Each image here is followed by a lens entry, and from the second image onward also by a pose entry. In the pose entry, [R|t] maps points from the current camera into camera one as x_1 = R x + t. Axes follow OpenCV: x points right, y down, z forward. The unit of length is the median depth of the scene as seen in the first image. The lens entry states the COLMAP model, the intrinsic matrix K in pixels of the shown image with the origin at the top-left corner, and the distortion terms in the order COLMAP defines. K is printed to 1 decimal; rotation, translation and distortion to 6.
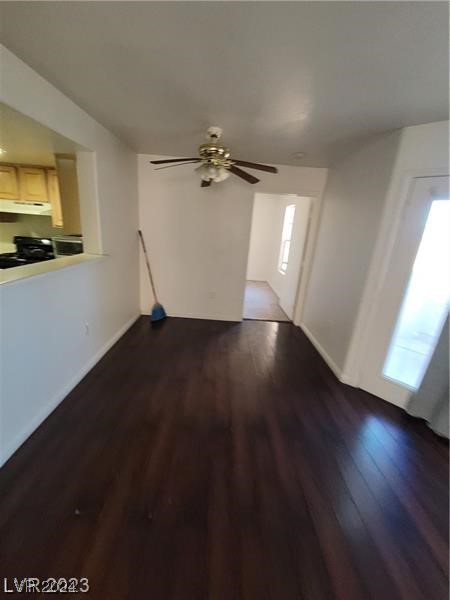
lens RADIAL K [[246.1, 0, 225.0], [0, 246.1, 300.0], [0, 0, 1]] dist [-0.003934, 0.000070]
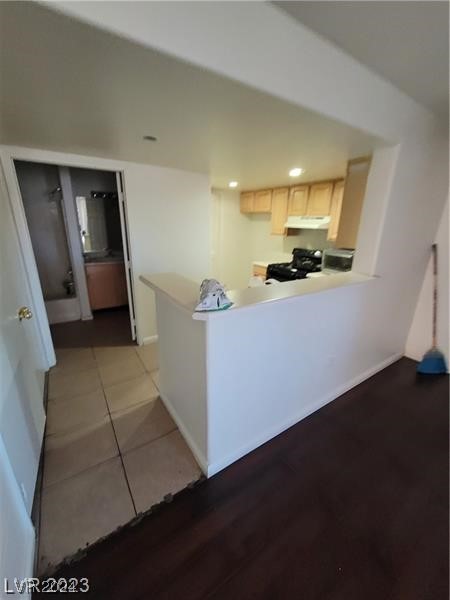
lens RADIAL K [[246.1, 0, 225.0], [0, 246.1, 300.0], [0, 0, 1]] dist [-0.003934, 0.000070]
pose [[0.558226, 0.190449, -0.807535, -0.090048], [-0.219970, 0.972441, 0.077281, -0.051140], [0.799998, 0.134493, 0.584735, 0.133648]]
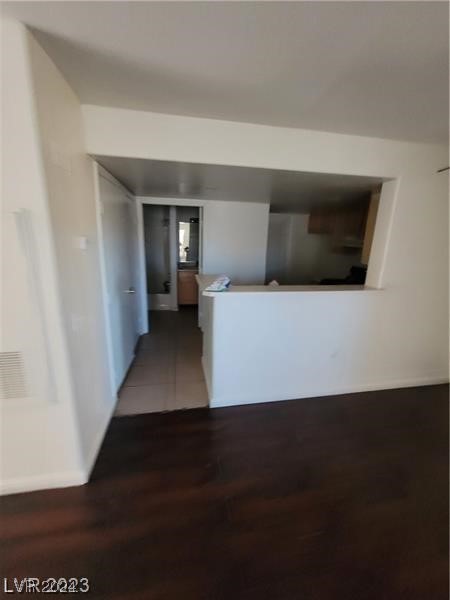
lens RADIAL K [[249.4, 0, 225.0], [0, 249.4, 300.0], [0, 0, 1]] dist [-0.003319, -0.000156]
pose [[0.192514, 0.166798, -0.967014, 0.215072], [-0.297741, 0.948921, 0.104402, -0.056173], [0.935034, 0.267821, 0.232343, 0.215034]]
